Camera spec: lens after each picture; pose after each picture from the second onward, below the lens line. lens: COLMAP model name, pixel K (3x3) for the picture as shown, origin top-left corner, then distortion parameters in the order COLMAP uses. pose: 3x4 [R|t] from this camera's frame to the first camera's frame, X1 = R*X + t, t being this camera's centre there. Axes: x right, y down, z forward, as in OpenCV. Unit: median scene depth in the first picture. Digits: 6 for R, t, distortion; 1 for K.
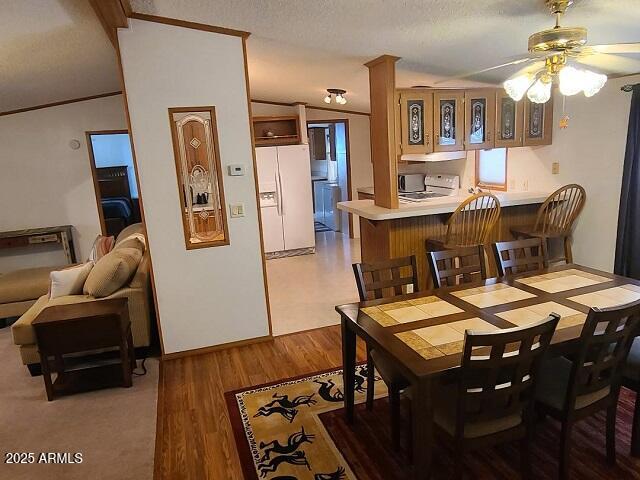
lens RADIAL K [[445.5, 0, 320.0], [0, 445.5, 240.0], [0, 0, 1]] dist [-0.003706, -0.004084]
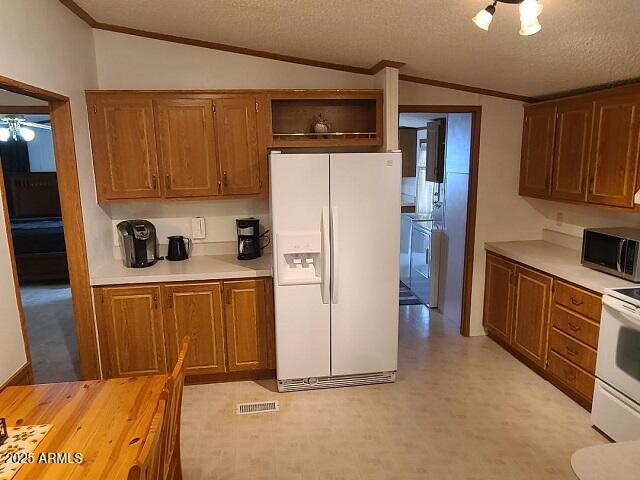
lens RADIAL K [[445.5, 0, 320.0], [0, 445.5, 240.0], [0, 0, 1]] dist [-0.003706, -0.004084]
pose [[0.985495, 0.079233, -0.150076, -0.030683], [-0.081179, 0.996676, -0.006877, -0.111344], [0.149032, 0.018960, 0.988651, 0.518840]]
